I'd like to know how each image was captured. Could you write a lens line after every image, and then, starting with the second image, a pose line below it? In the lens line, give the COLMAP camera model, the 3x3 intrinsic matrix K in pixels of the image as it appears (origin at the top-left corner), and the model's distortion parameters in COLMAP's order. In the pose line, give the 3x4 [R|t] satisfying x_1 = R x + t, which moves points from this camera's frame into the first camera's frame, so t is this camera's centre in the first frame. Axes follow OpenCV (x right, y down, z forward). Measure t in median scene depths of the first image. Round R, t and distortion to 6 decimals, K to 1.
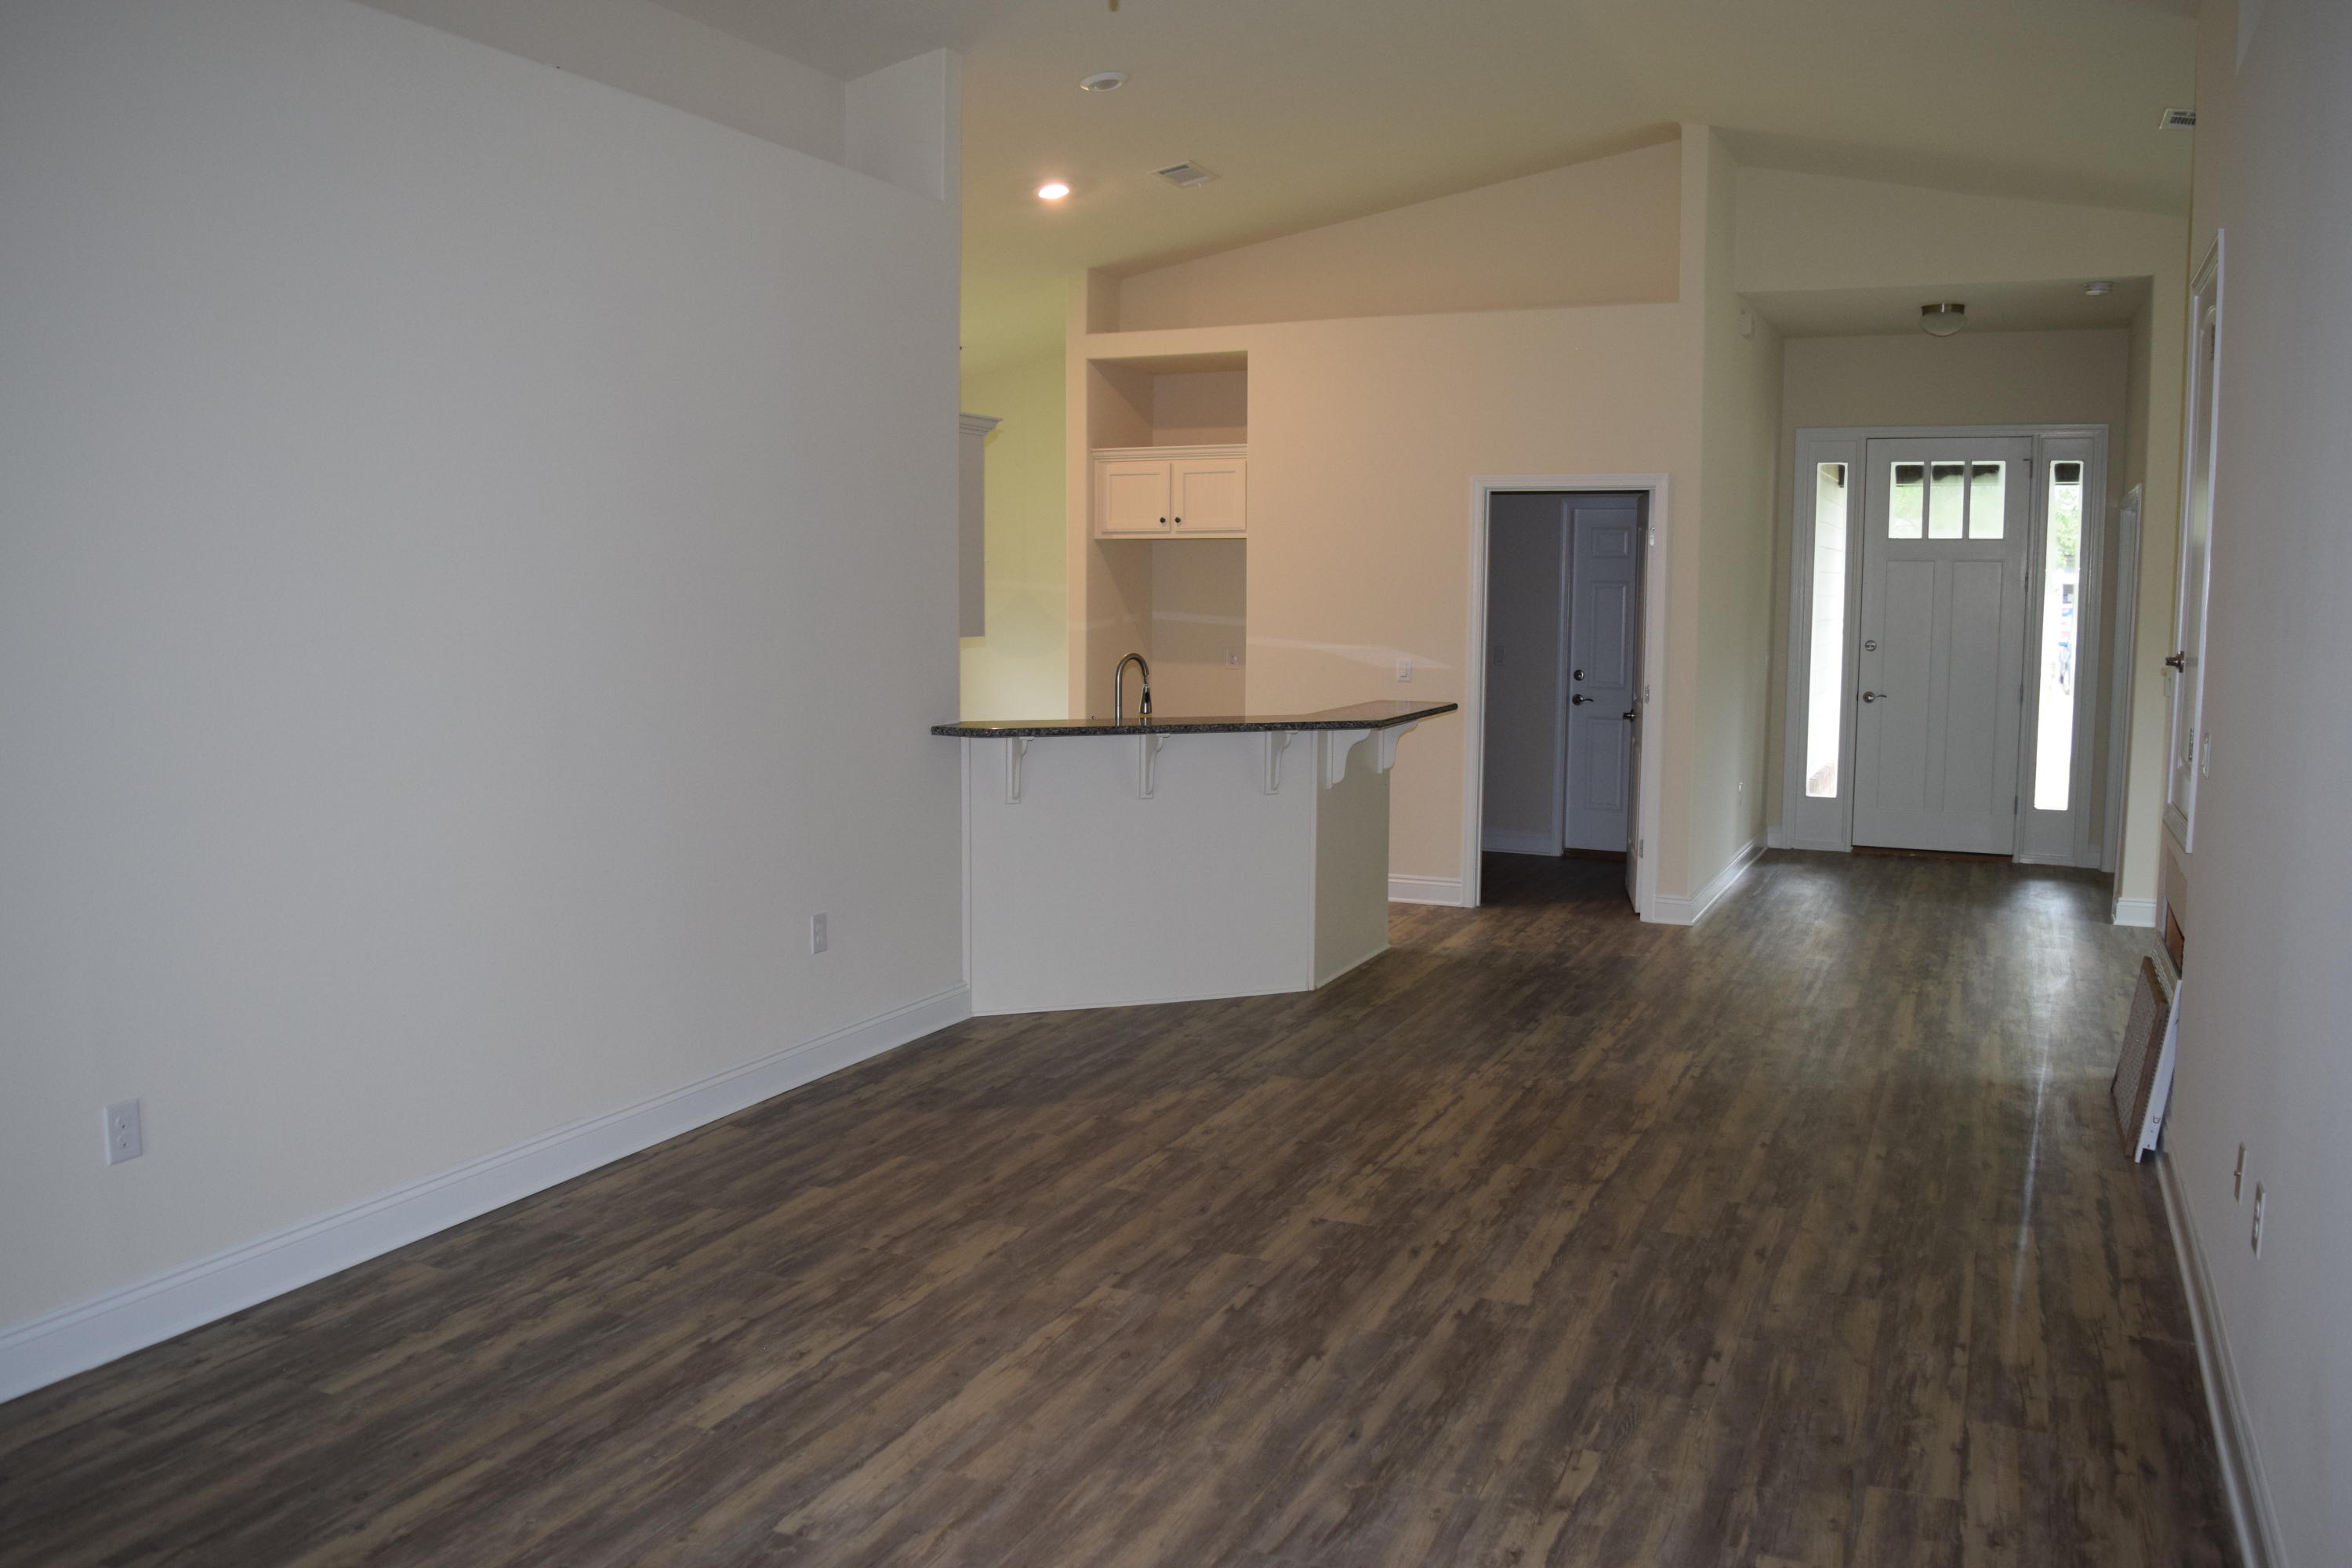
lens RADIAL K [[1851.7, 0, 1186.3], [0, 1851.7, 781.7], [0, 0, 1]] dist [-0.090362, 0.015239]
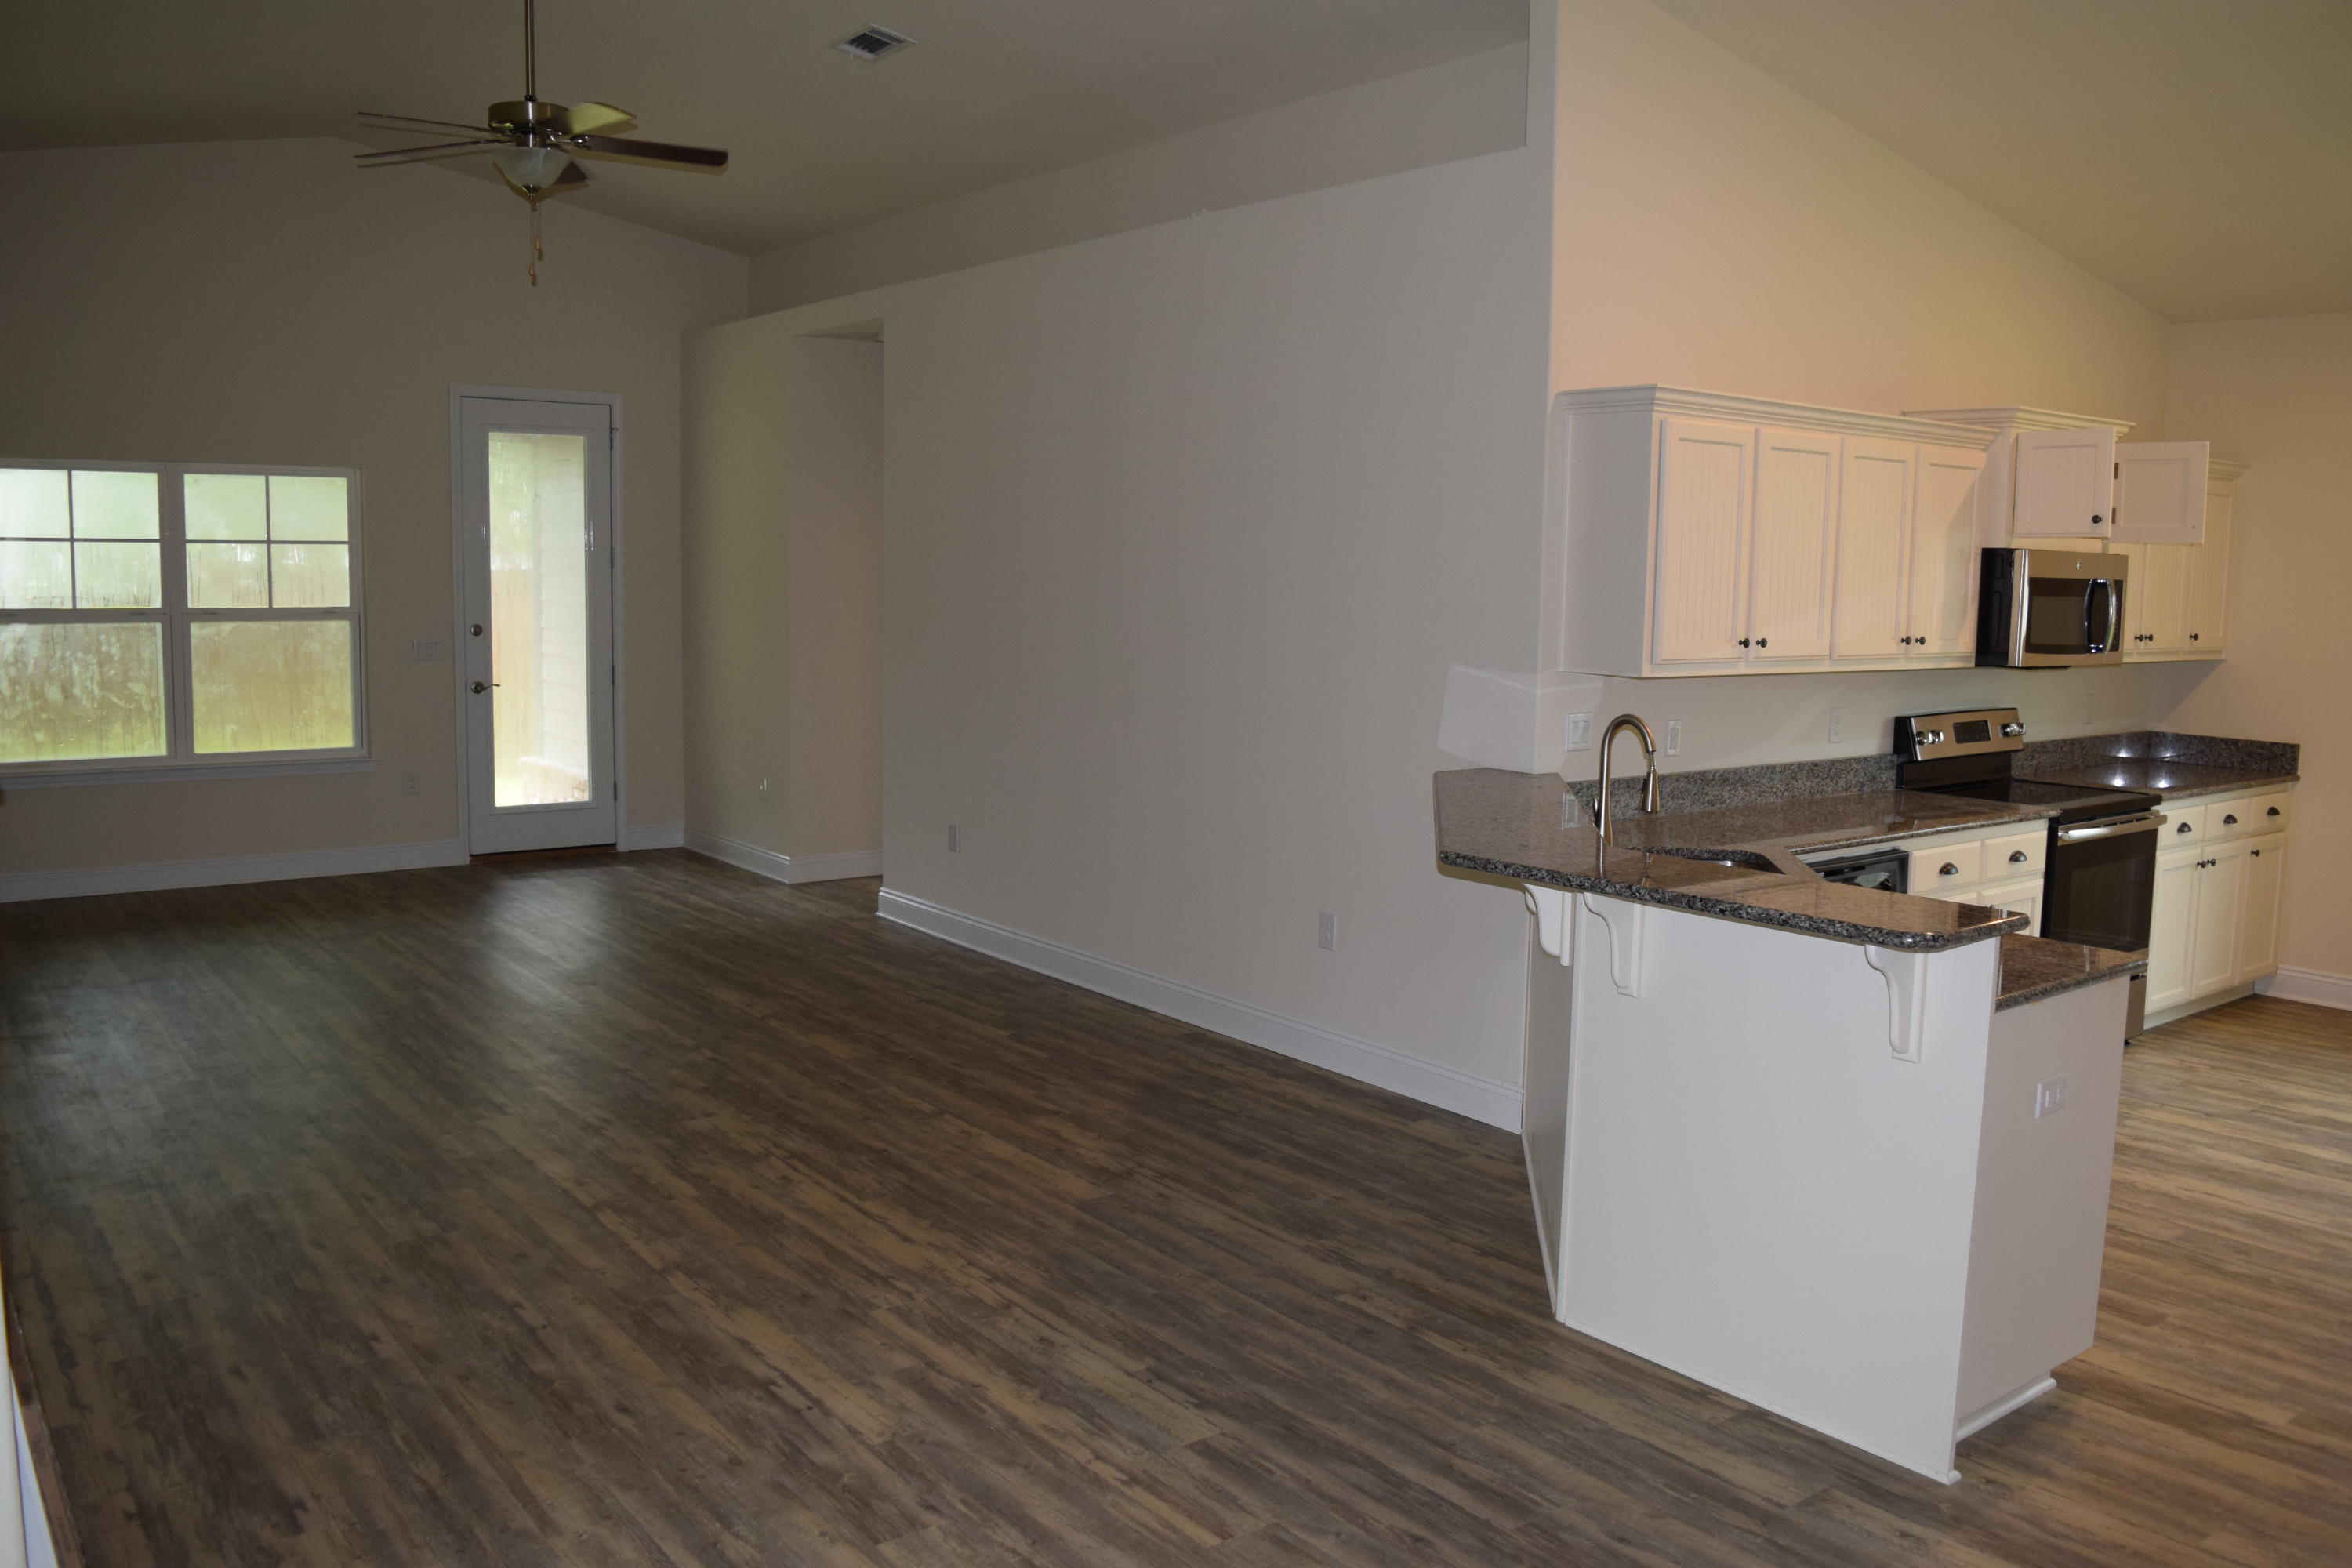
lens RADIAL K [[1851.7, 0, 1186.3], [0, 1851.7, 781.7], [0, 0, 1]] dist [-0.090362, 0.015239]
pose [[-0.474028, 0.088701, -0.876031, 0.829376], [-0.113968, 0.980363, 0.160934, -0.177676], [0.873103, 0.176127, -0.454610, 1.539556]]
